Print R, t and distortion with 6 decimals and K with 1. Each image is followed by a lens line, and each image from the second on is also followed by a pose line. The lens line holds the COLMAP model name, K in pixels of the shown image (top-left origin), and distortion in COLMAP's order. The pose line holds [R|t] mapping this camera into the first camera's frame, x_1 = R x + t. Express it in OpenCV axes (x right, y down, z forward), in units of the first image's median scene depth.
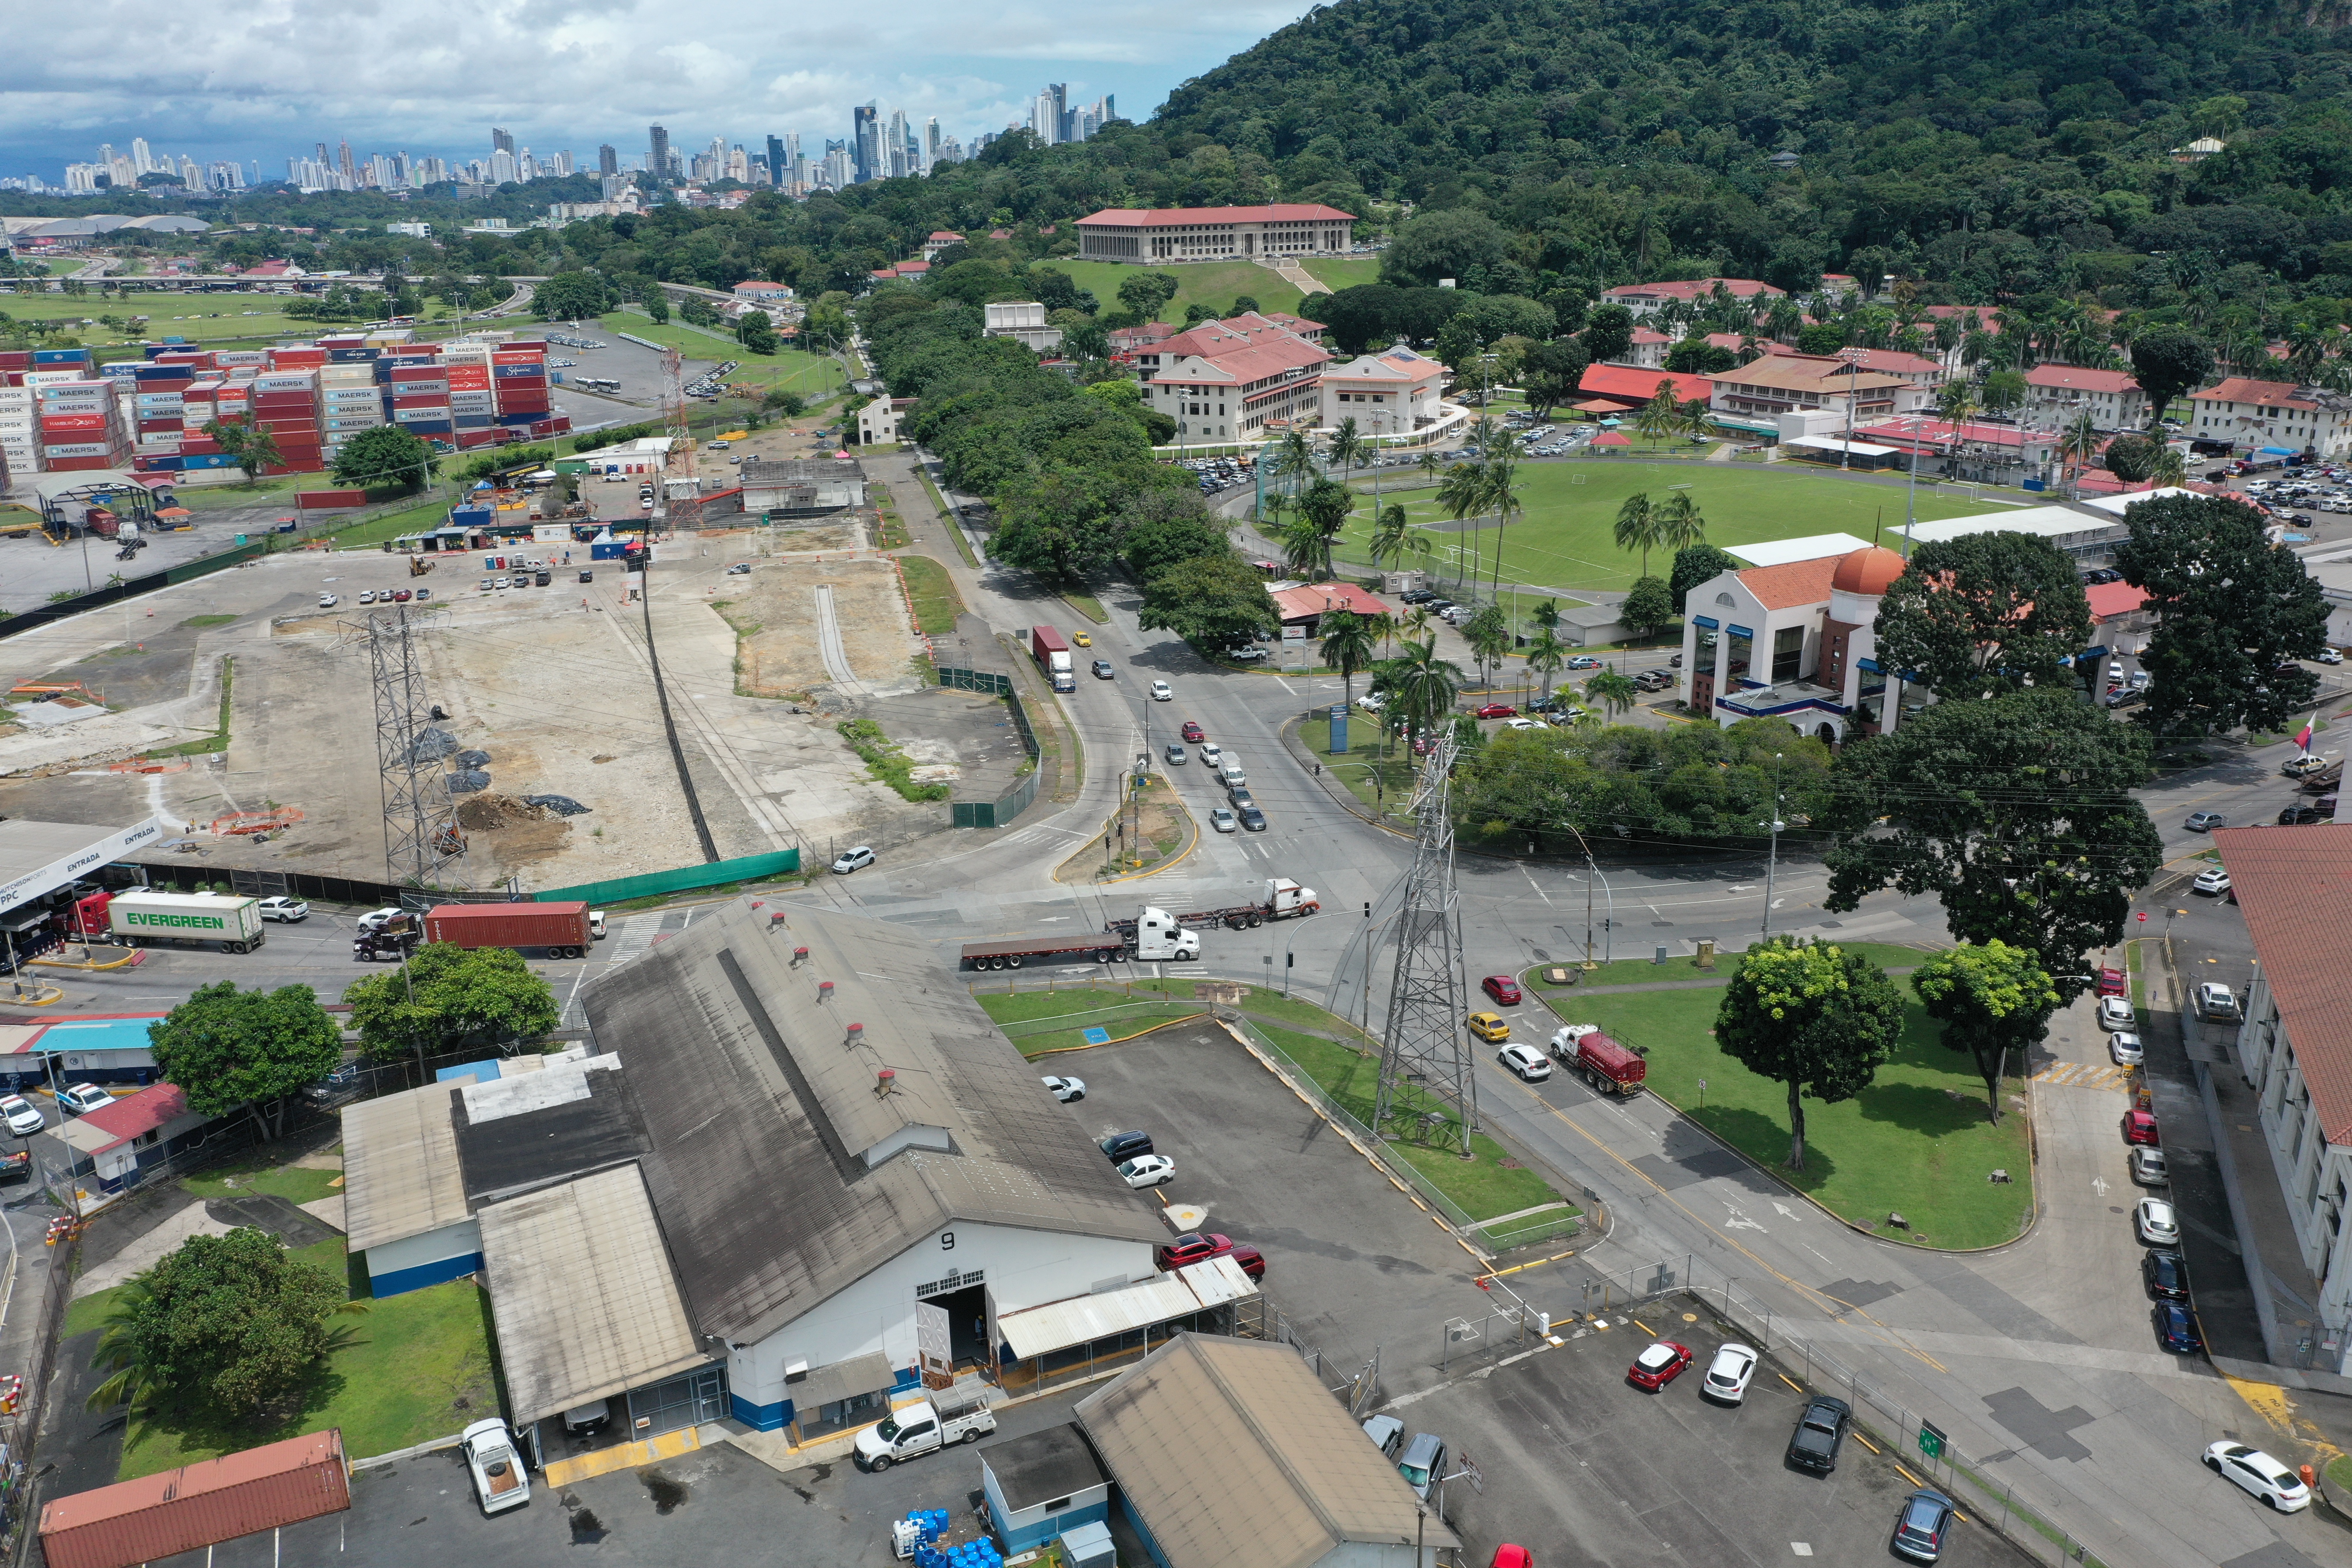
lens RADIAL K [[1866.7, 0, 1175.0], [0, 1866.7, 786.3], [0, 0, 1]] dist [0.003662, -0.000285]
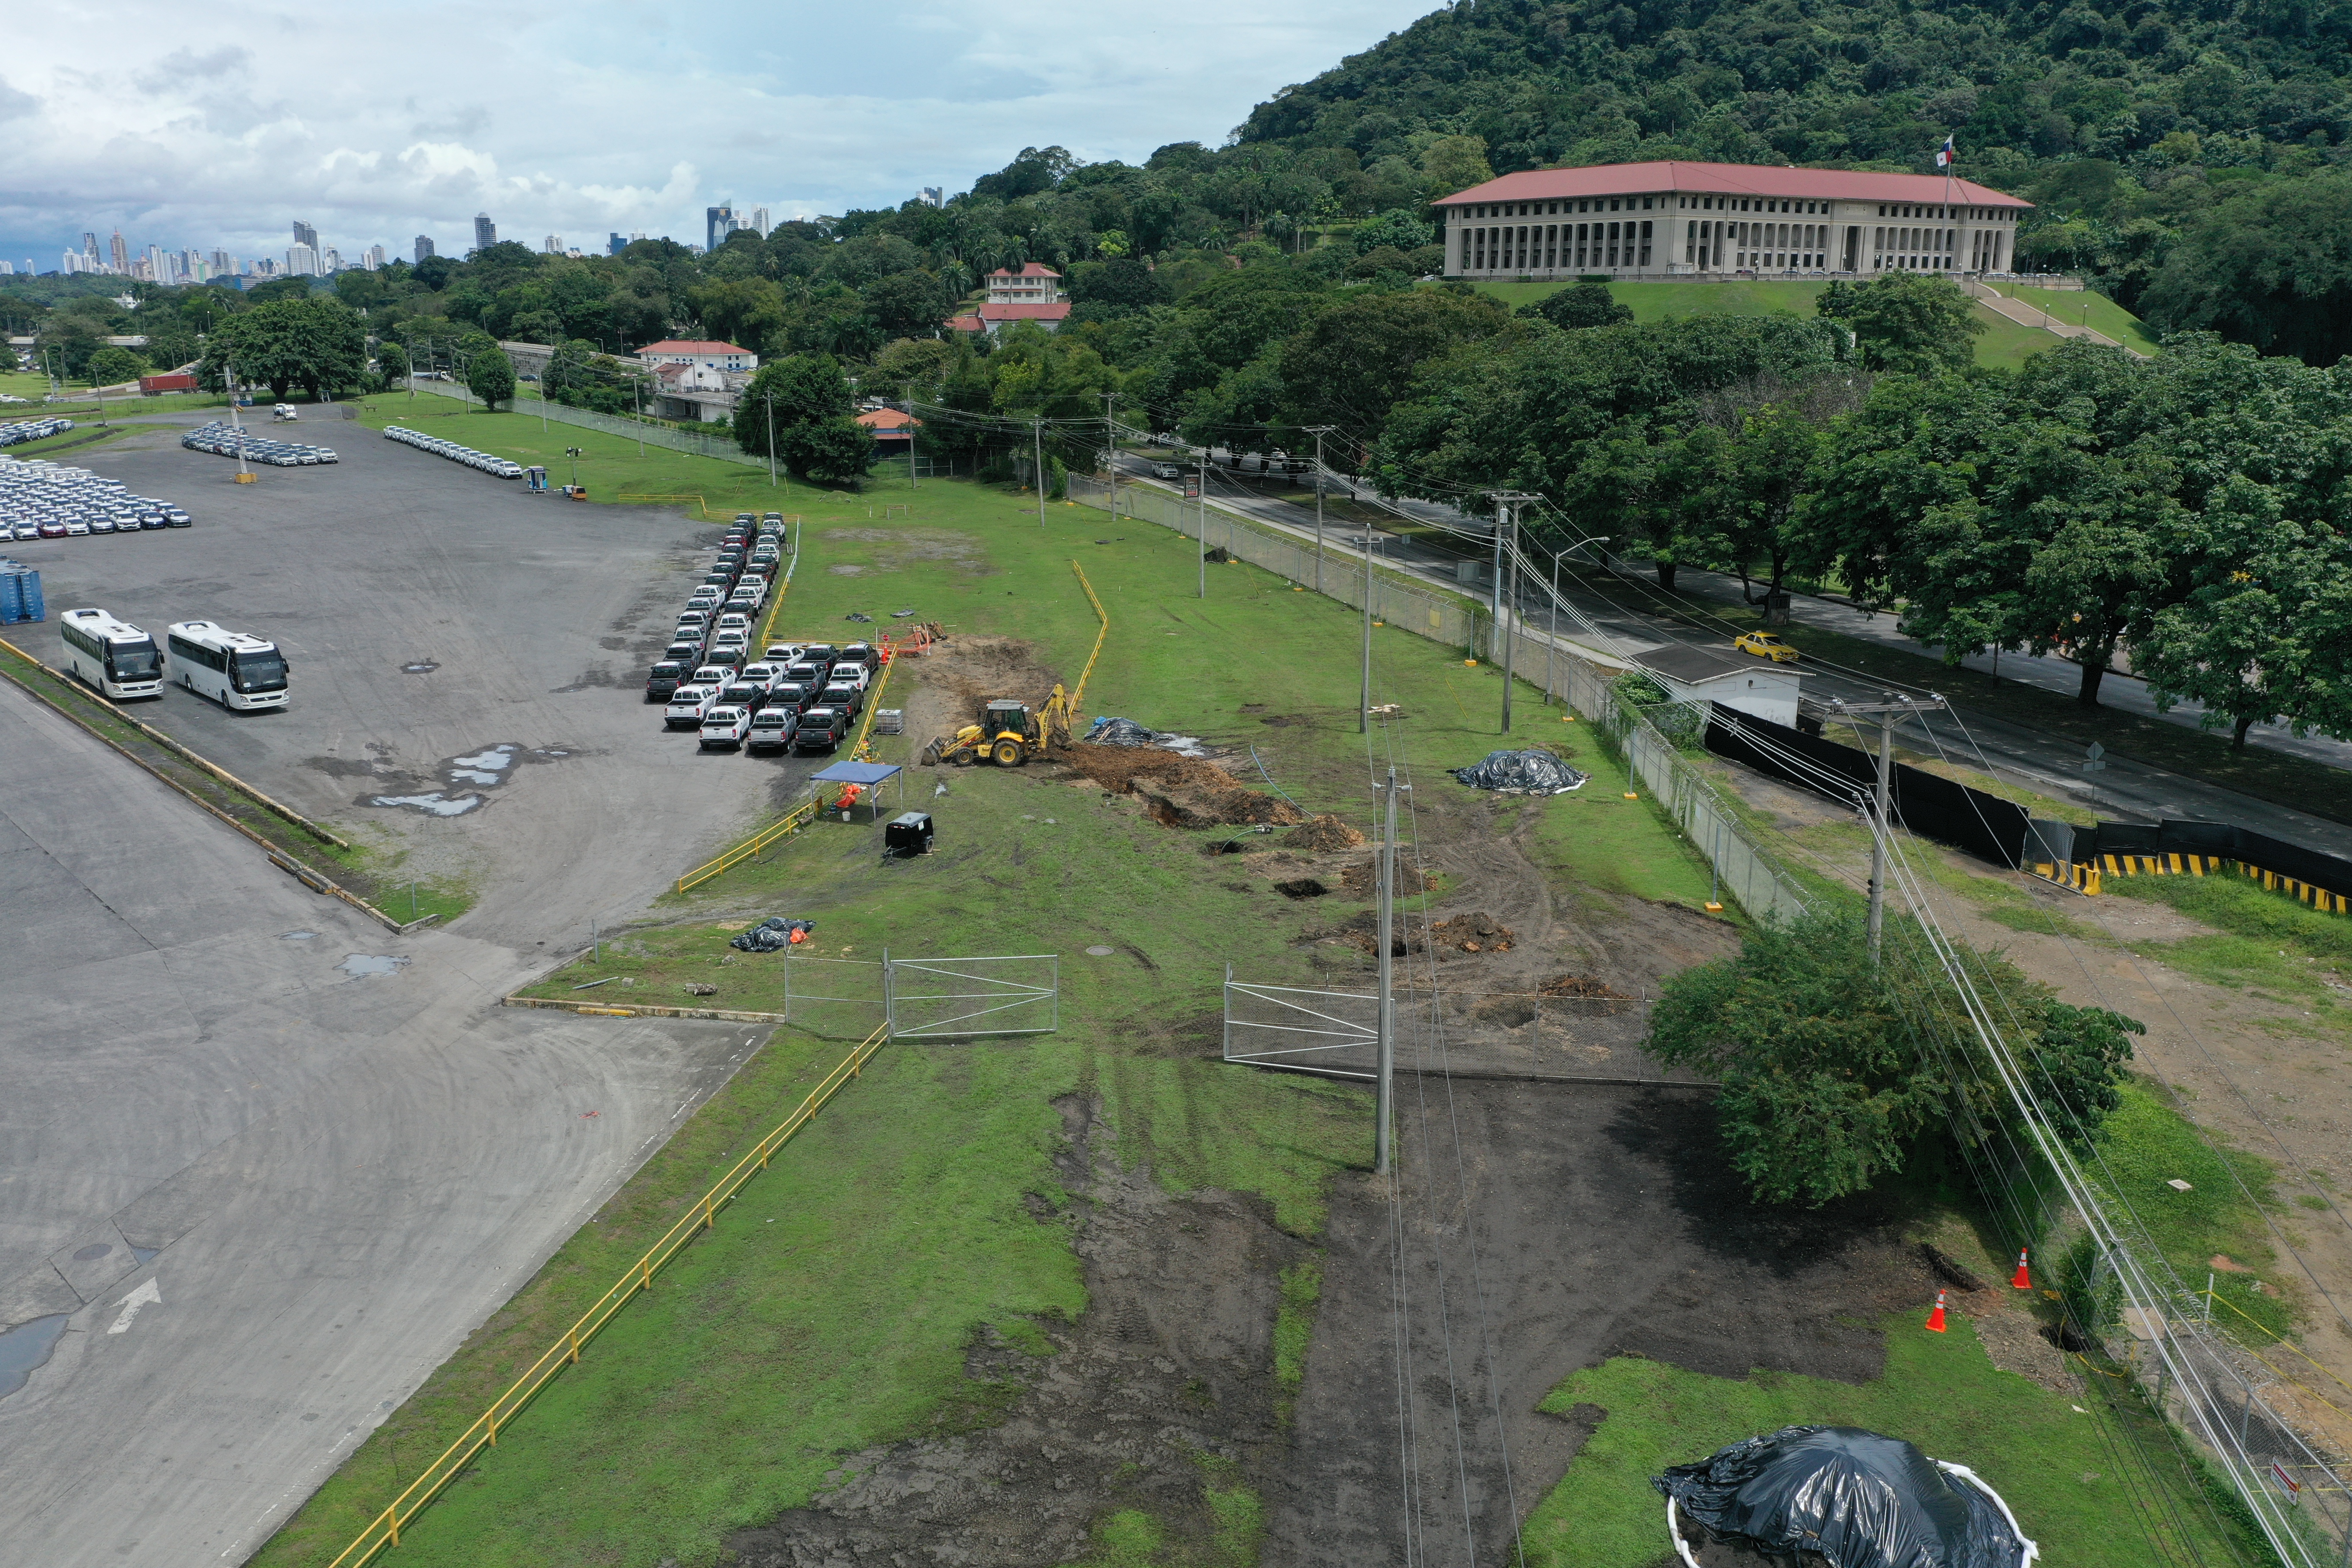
lens RADIAL K [[1866.7, 0, 1175.0], [0, 1866.7, 786.3], [0, 0, 1]] dist [0.003662, -0.000285]
pose [[0.996085, -0.004763, 0.088274, -0.285270], [0.010431, 0.997904, -0.063858, -0.239056], [-0.087785, 0.064529, 0.994047, 1.020410]]
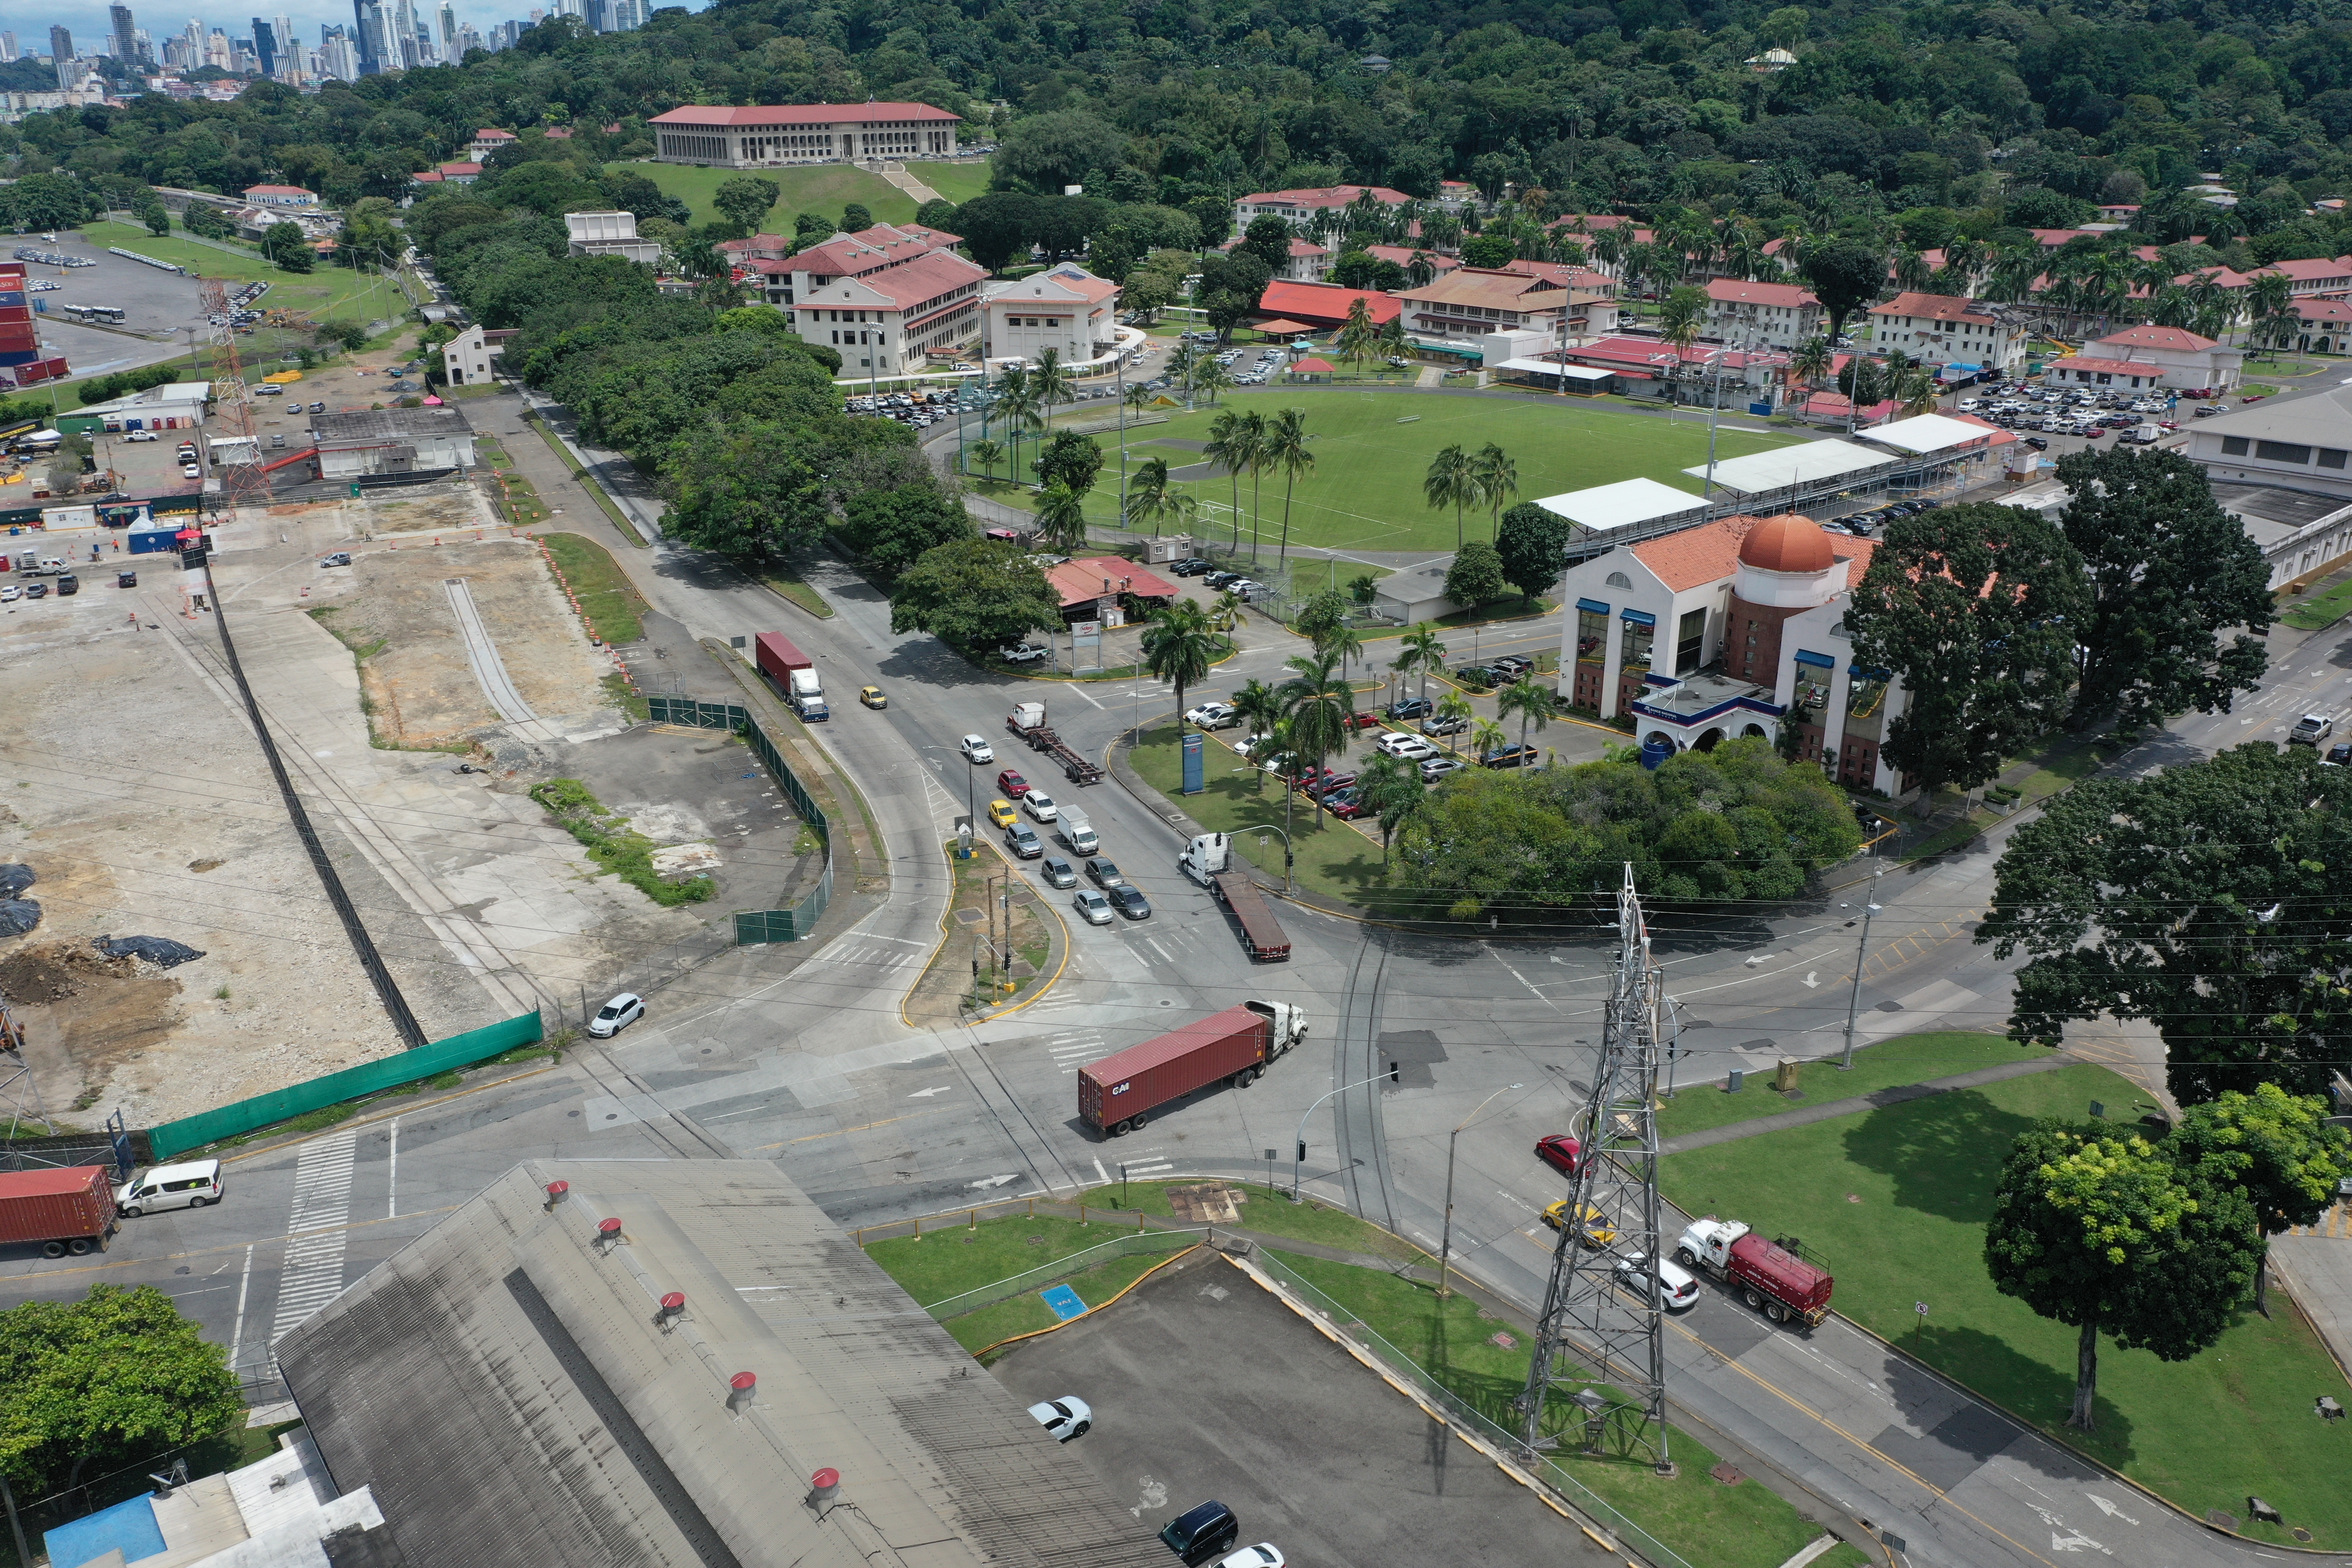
lens RADIAL K [[1860.1, 0, 1176.0], [0, 1860.1, 784.0], [0, 0, 1]] dist [-0.000740, -0.003450]
pose [[0.973563, -0.067973, 0.218071, -0.043287], [0.057286, 0.996843, 0.054969, -0.029986], [-0.221119, -0.041024, 0.974384, 0.096614]]
